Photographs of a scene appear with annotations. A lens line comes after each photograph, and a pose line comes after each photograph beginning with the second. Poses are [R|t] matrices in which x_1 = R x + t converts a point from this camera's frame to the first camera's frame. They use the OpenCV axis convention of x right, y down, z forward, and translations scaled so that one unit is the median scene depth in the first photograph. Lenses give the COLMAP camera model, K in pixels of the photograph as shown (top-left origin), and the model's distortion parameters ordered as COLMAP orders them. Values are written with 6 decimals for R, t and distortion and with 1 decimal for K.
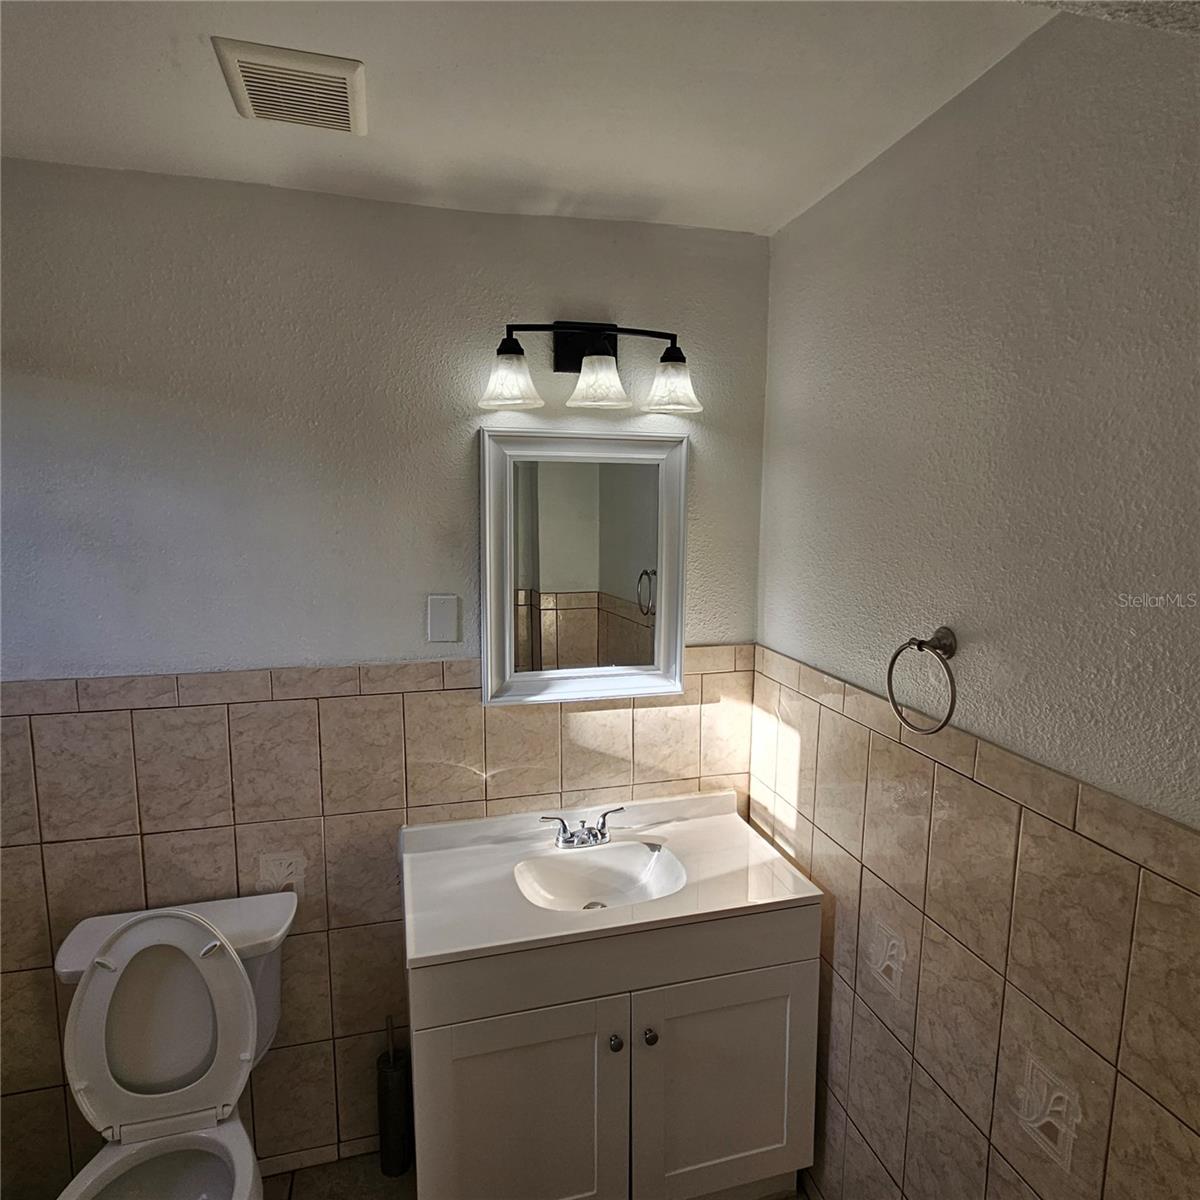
lens RADIAL K [[758.5, 0, 598.2], [0, 758.5, 599.3], [0, 0, 1]] dist [-0.002854, 0.003743]
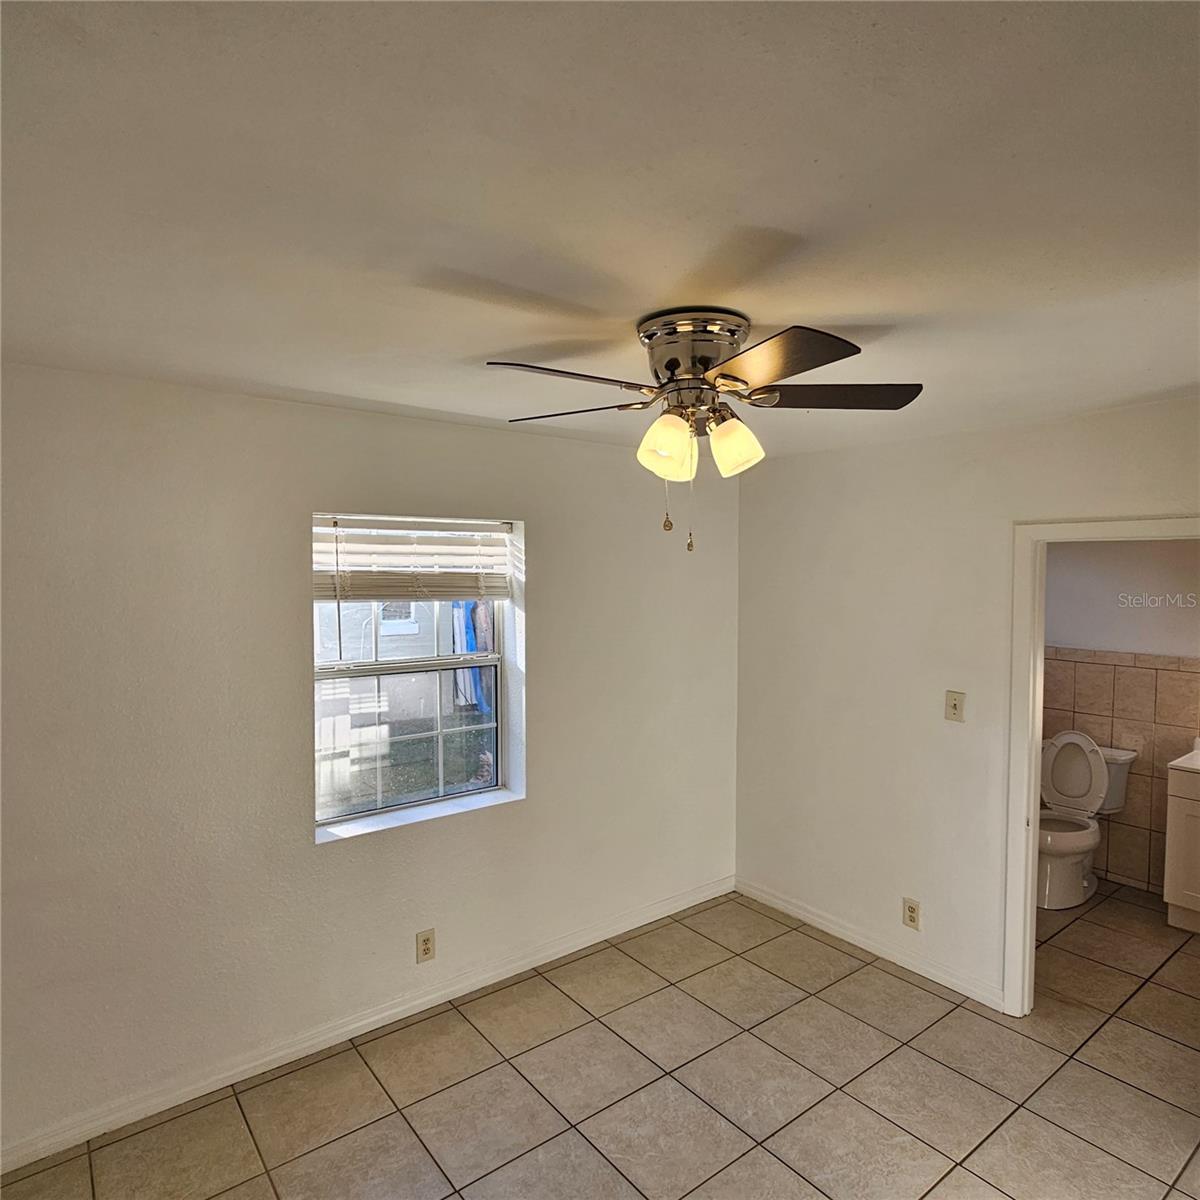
lens RADIAL K [[758.5, 0, 596.0], [0, 758.5, 601.3], [0, 0, 1]] dist [-0.002854, 0.003743]
pose [[0.387479, 0.035673, -0.921188, 1.062291], [-0.127598, 0.991709, -0.015267, 0.178302], [0.913006, 0.123457, 0.388818, -1.438557]]
